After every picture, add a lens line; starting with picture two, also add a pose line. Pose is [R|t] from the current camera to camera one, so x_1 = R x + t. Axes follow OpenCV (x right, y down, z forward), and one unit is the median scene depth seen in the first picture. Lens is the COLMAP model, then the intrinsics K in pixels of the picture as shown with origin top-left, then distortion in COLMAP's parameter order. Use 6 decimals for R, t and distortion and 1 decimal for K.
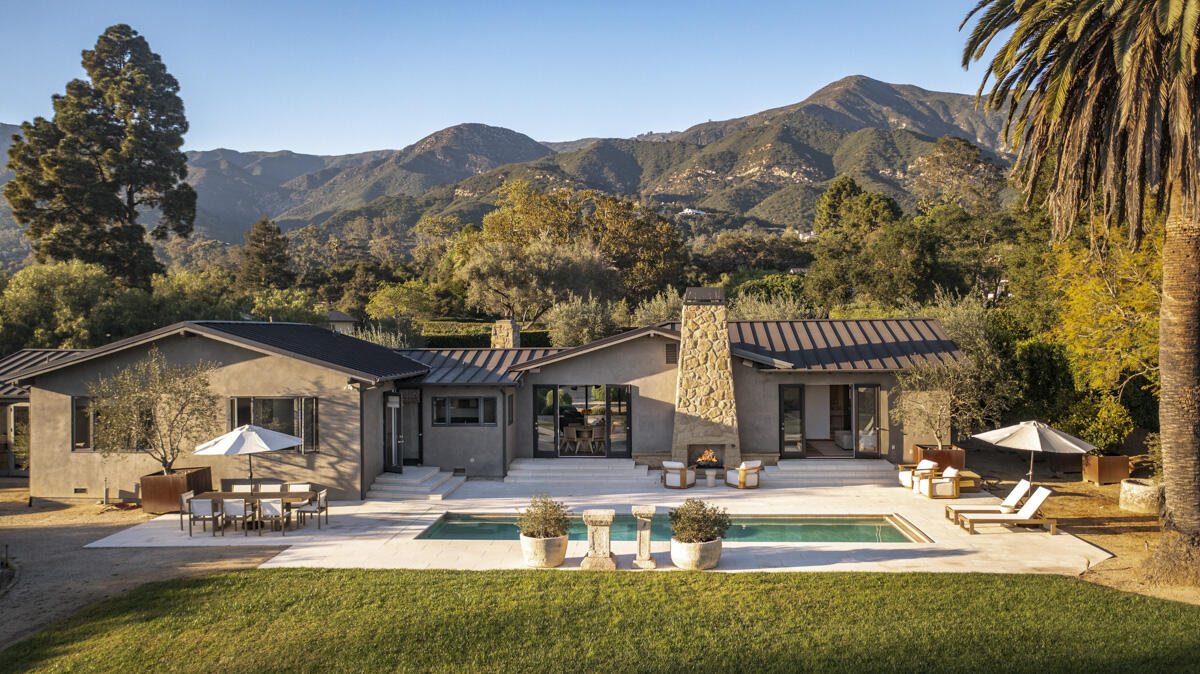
lens RADIAL K [[959.6, 0, 619.8], [0, 959.6, 338.7], [0, 0, 1]] dist [-0.008556, -0.003080]
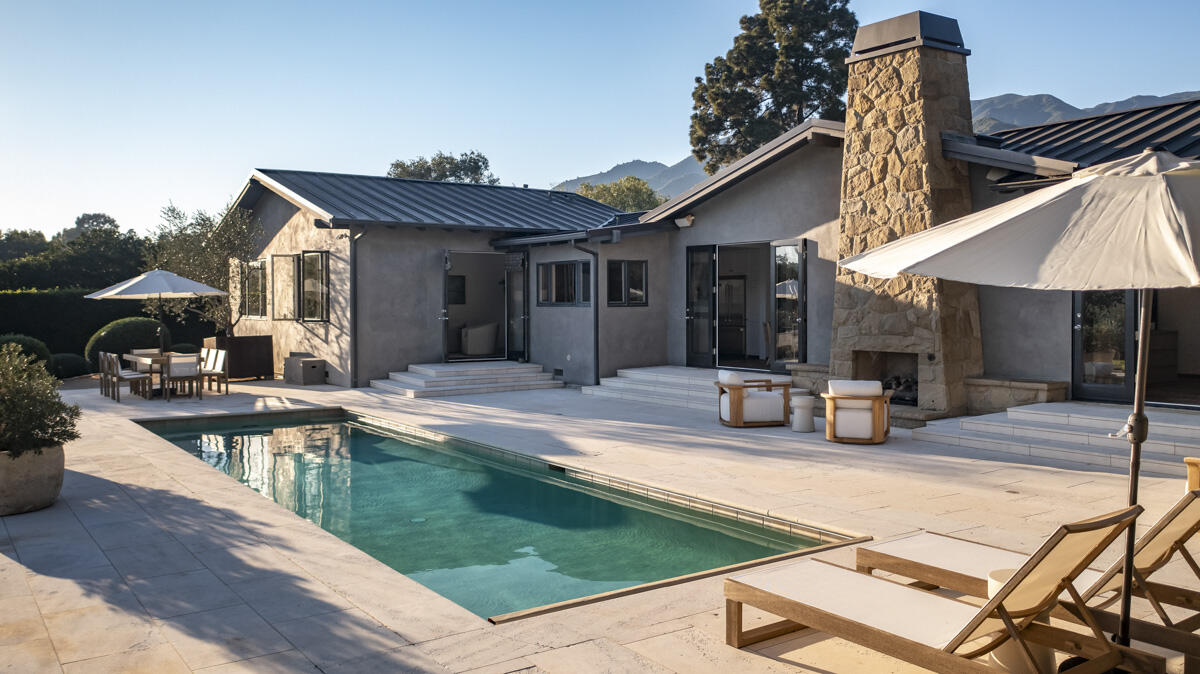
lens RADIAL K [[972.8, 0, 600.0], [0, 972.8, 337.0], [0, 0, 1]] dist [-0.004326, 0.000117]
pose [[0.618450, 0.033812, -0.785096, 0.373025], [-0.007525, 0.999283, 0.037109, 0.084363], [0.785788, -0.017043, 0.618261, 0.580546]]
